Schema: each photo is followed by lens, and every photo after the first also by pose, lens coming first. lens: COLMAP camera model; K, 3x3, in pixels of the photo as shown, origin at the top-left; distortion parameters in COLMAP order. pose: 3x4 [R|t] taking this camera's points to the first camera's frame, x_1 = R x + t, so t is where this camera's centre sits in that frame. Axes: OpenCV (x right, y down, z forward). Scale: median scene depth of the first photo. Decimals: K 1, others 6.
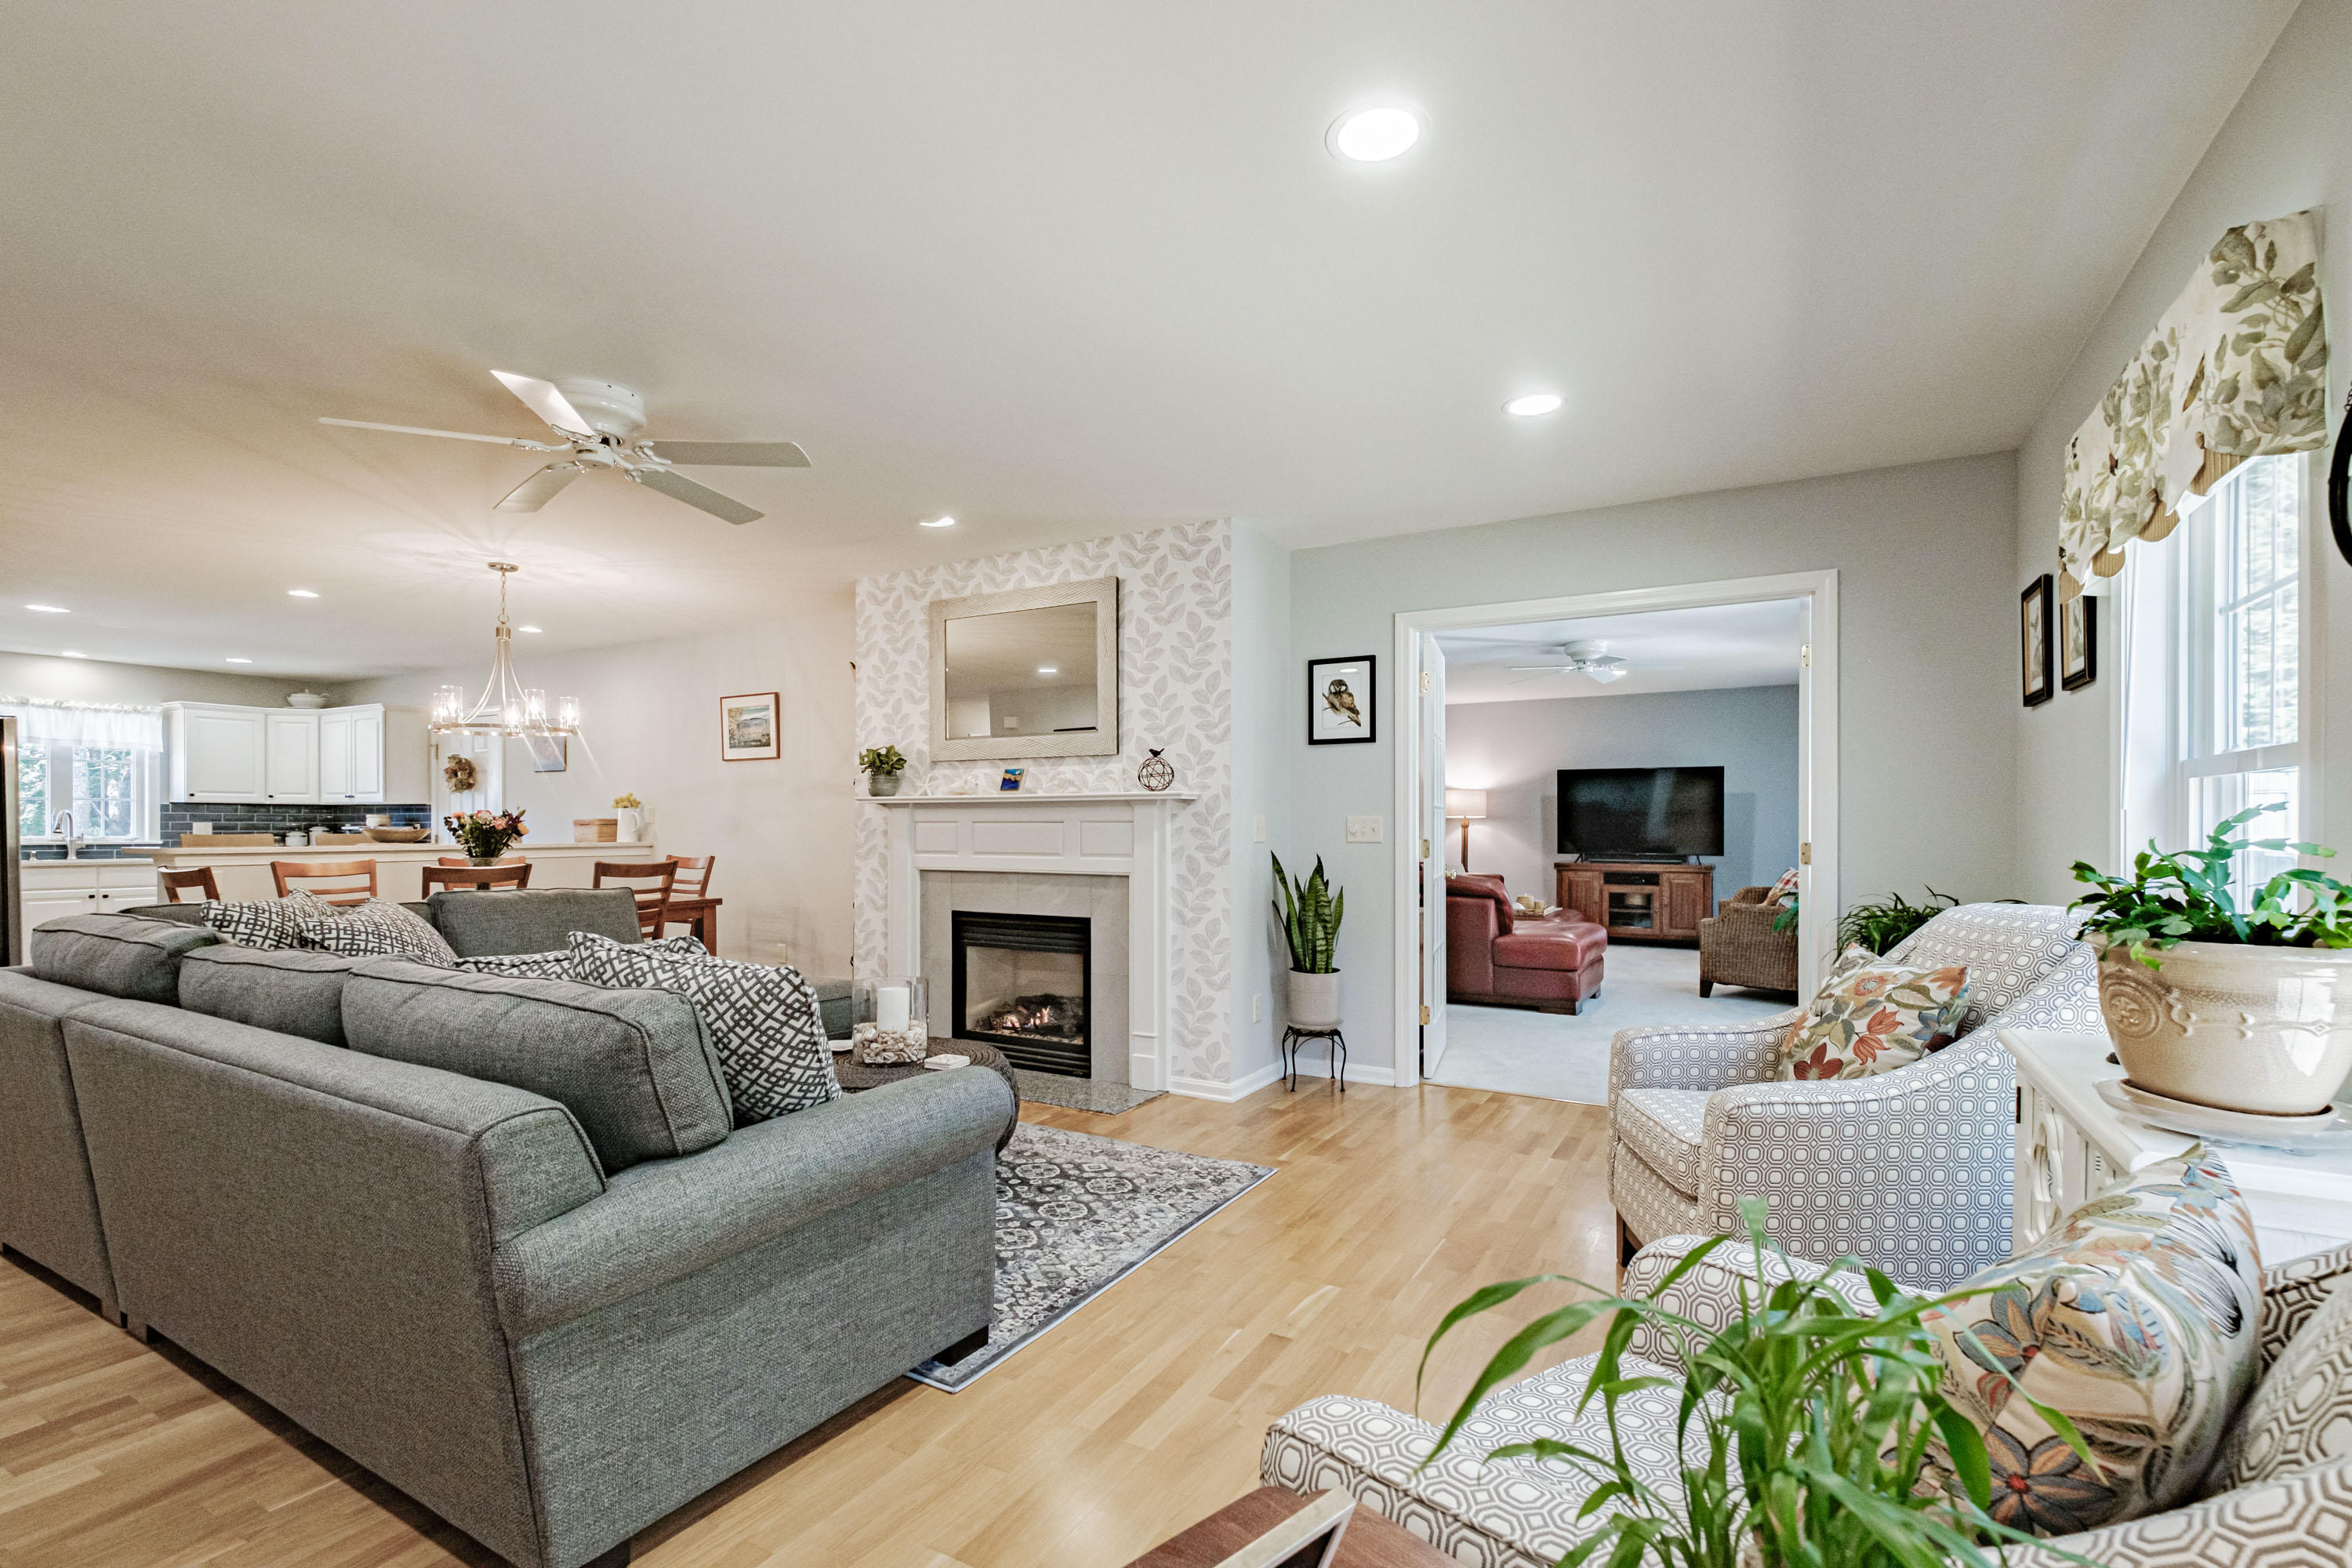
lens RADIAL K [[1057.0, 0, 1181.8], [0, 1057.0, 830.5], [0, 0, 1]] dist [-0.000276, -0.000275]
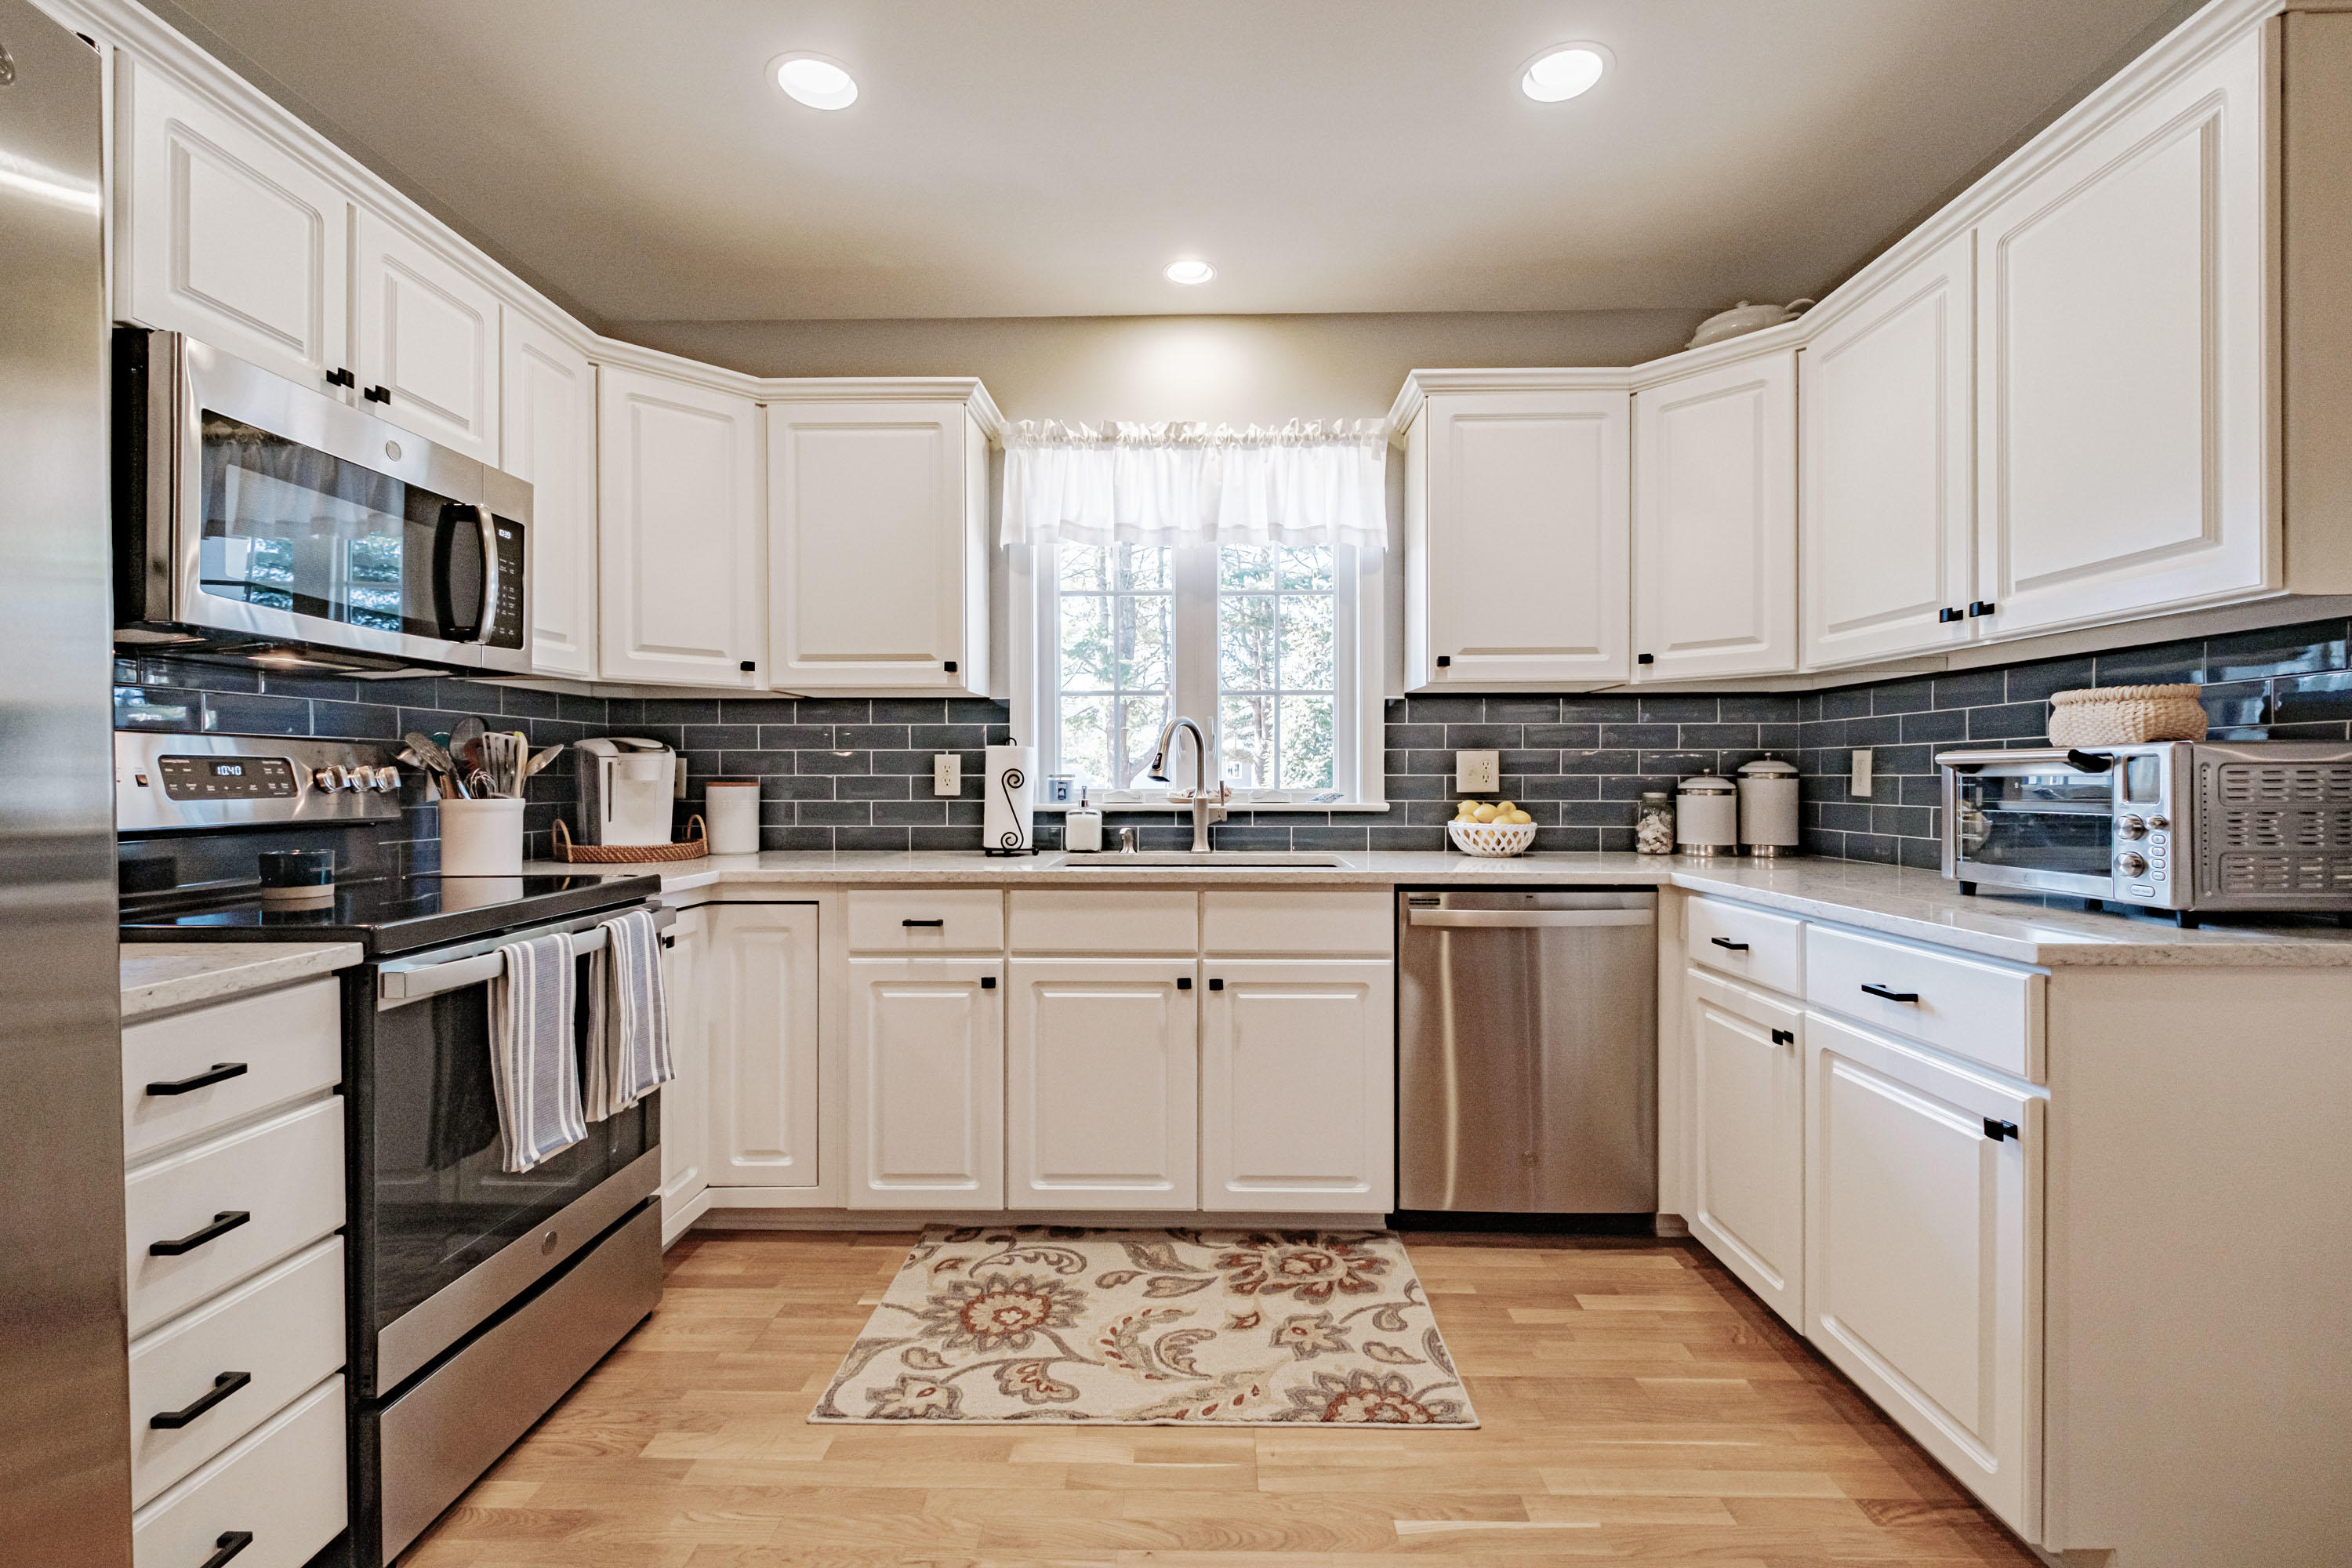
lens RADIAL K [[1057.0, 0, 1178.8], [0, 1057.0, 785.3], [0, 0, 1]] dist [-0.000276, -0.000275]
pose [[0.474405, -0.002530, -0.880303, -0.693458], [0.001292, 0.999997, -0.002178, 0.004549], [0.880306, -0.000104, 0.474407, 0.777453]]
